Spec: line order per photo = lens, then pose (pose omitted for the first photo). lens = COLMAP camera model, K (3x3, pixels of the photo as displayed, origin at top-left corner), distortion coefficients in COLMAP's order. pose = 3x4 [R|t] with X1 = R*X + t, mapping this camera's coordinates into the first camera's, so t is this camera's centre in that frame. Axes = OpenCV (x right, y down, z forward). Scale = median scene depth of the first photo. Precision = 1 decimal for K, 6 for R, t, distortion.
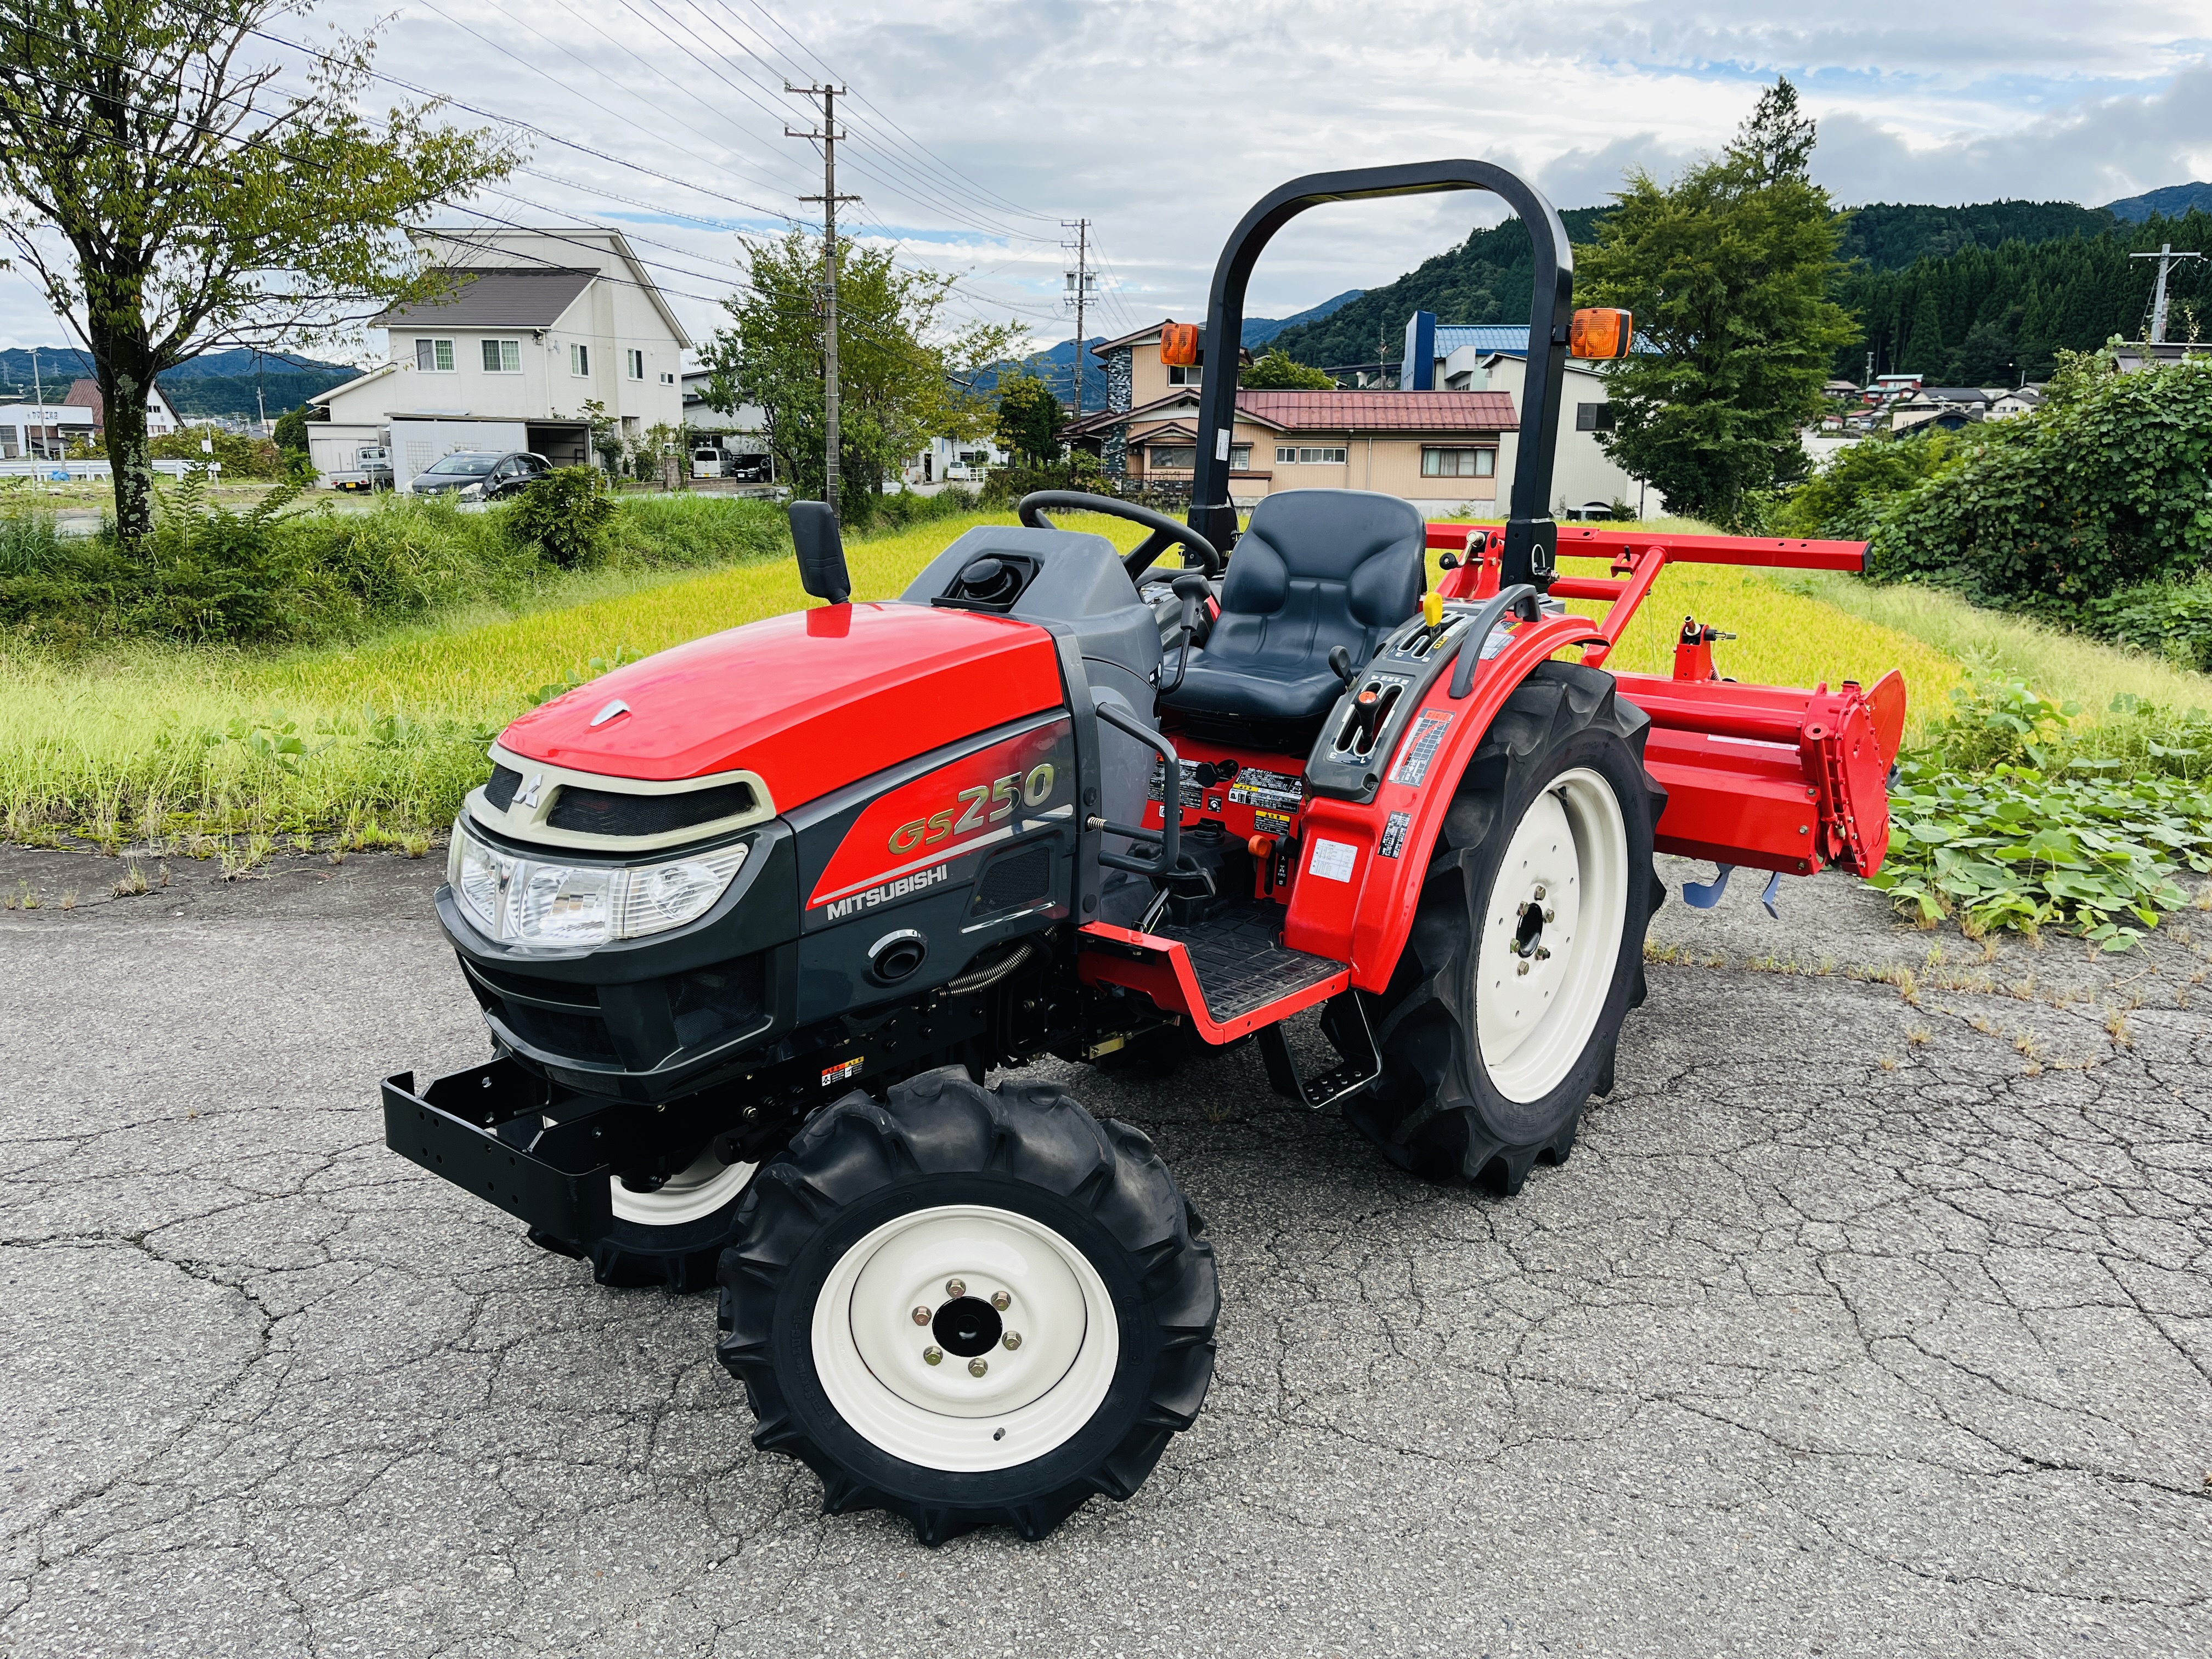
lens RADIAL K [[1631.3, 0, 1110.5], [0, 1631.3, 866.4], [0, 0, 1]] dist [0.046241, -0.042496]
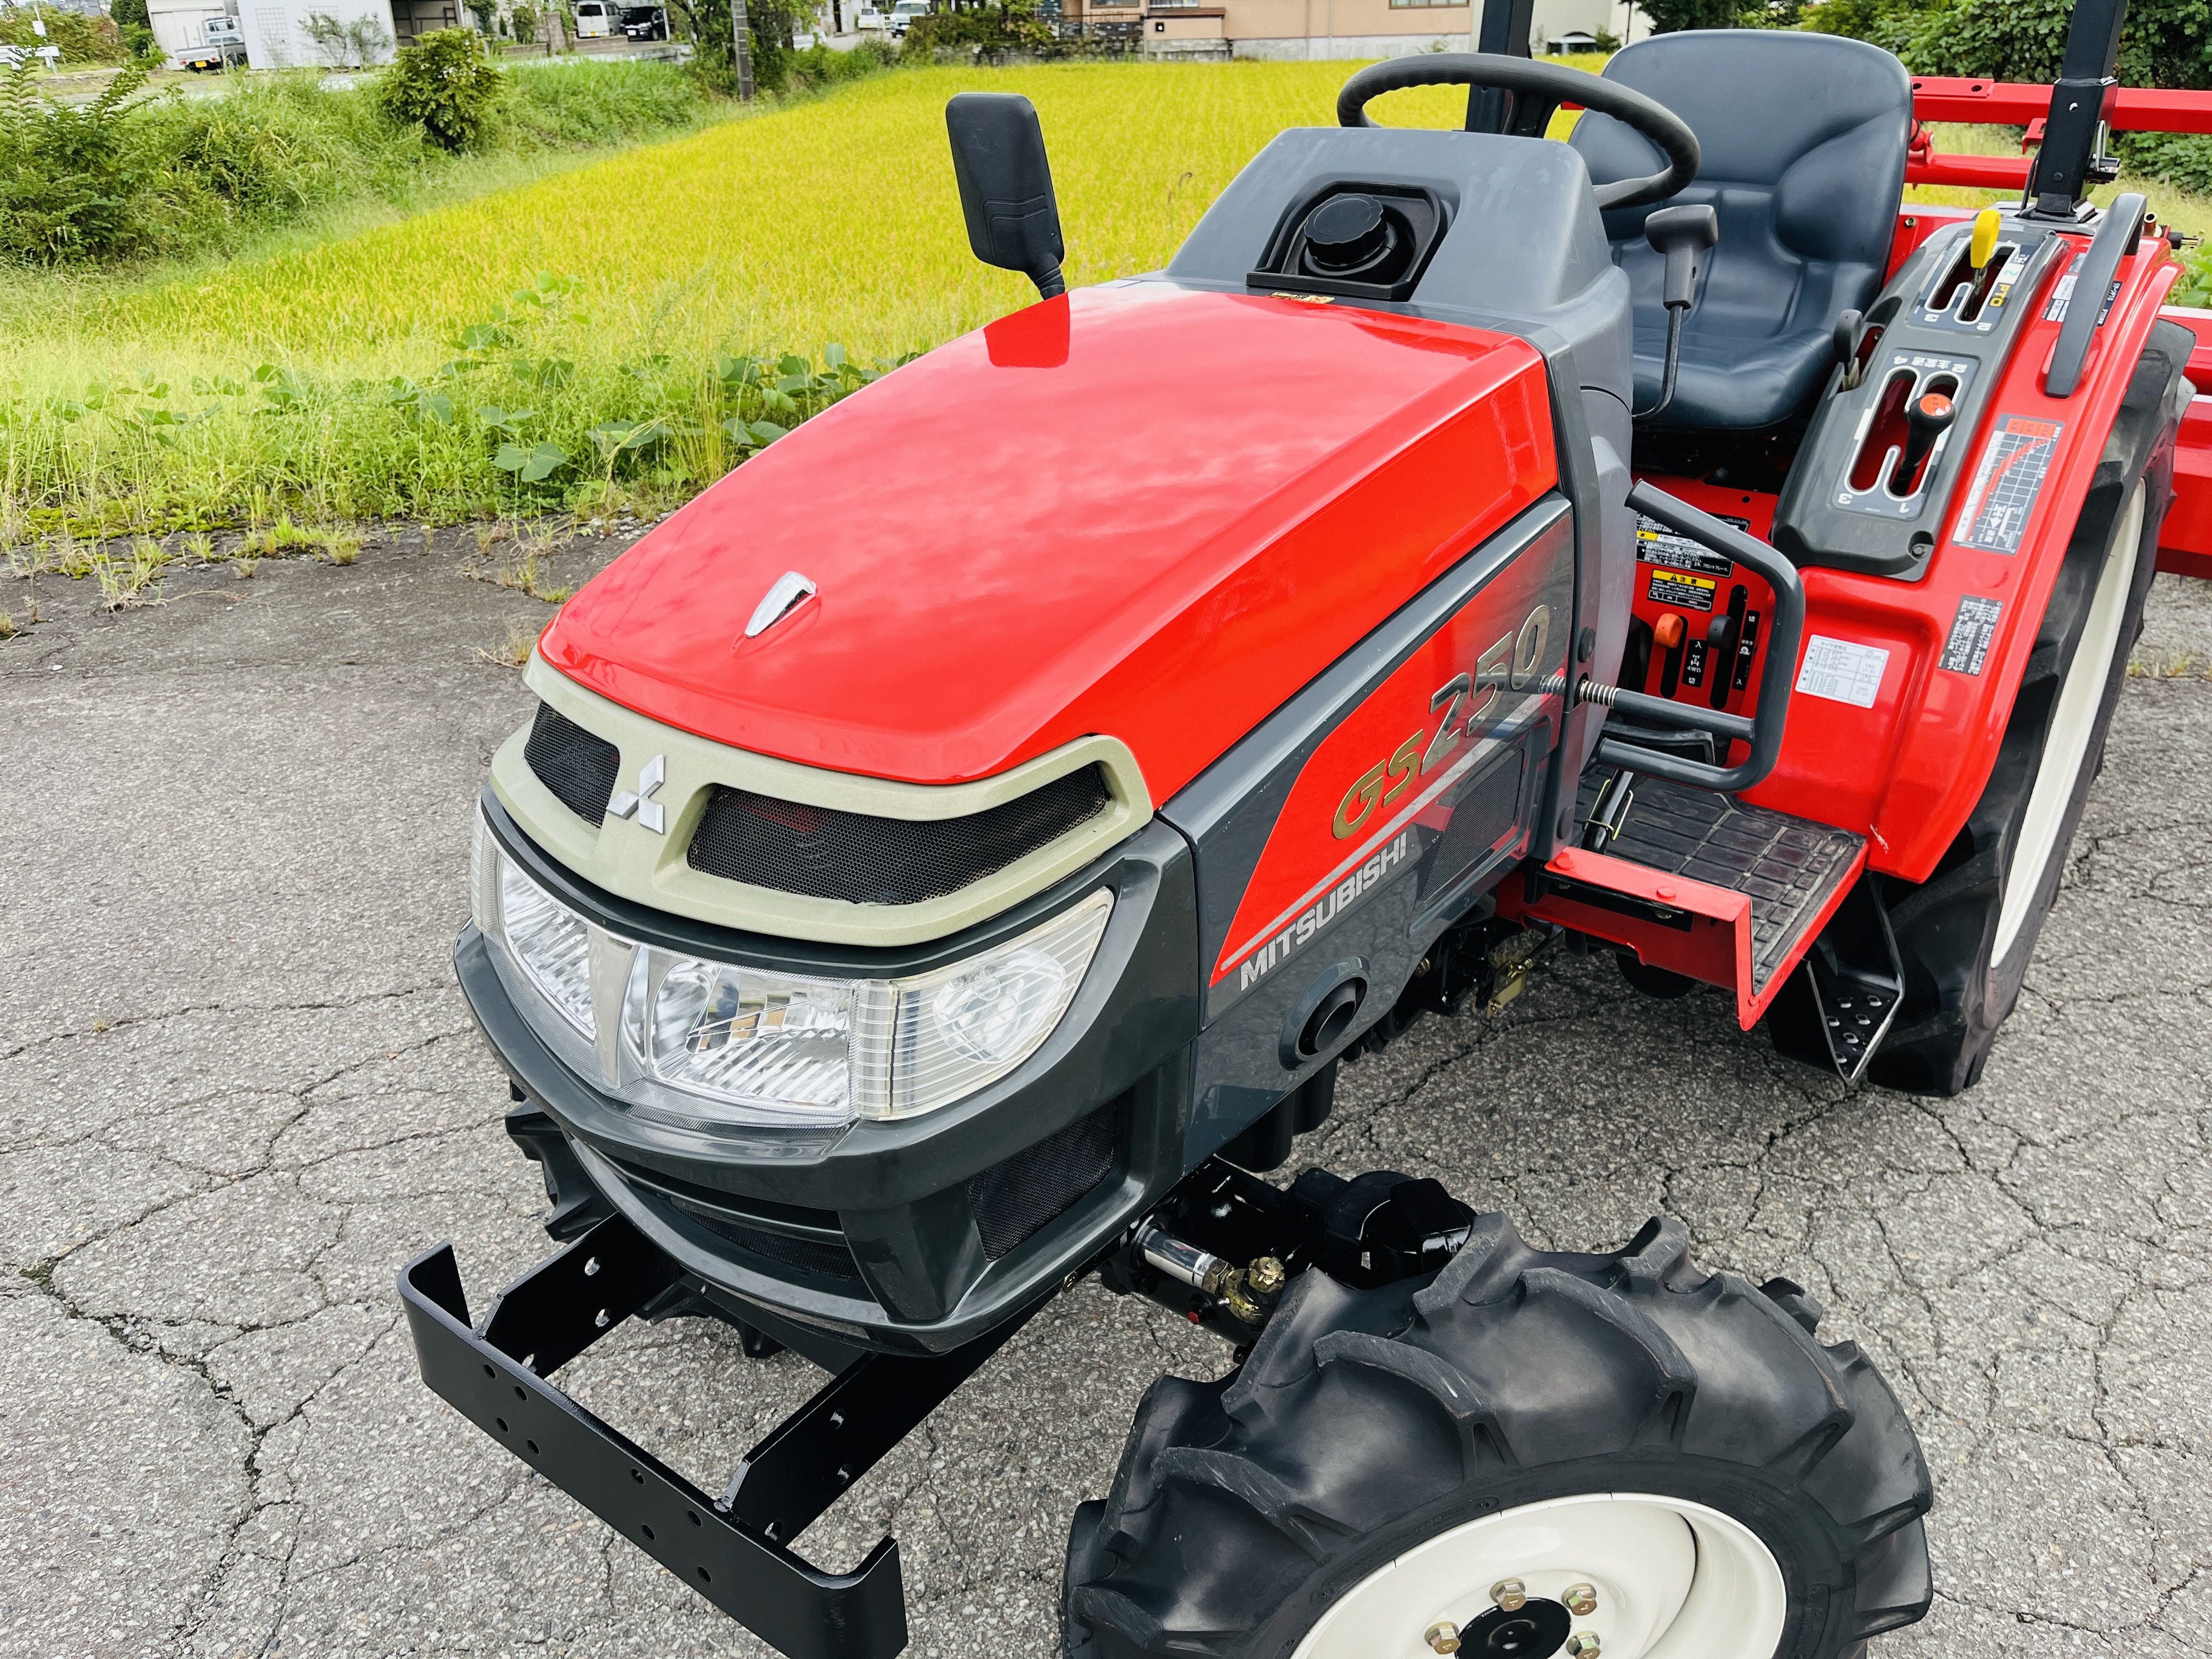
lens RADIAL K [[1647.9, 0, 1106.0], [0, 1647.9, 829.5], [0, 0, 1]] dist [0.086976, -0.120328]
pose [[0.998871, -0.043744, 0.018510, -0.046006], [0.038713, 0.975541, 0.216380, -0.026913], [-0.027522, -0.215420, 0.976134, 0.105308]]
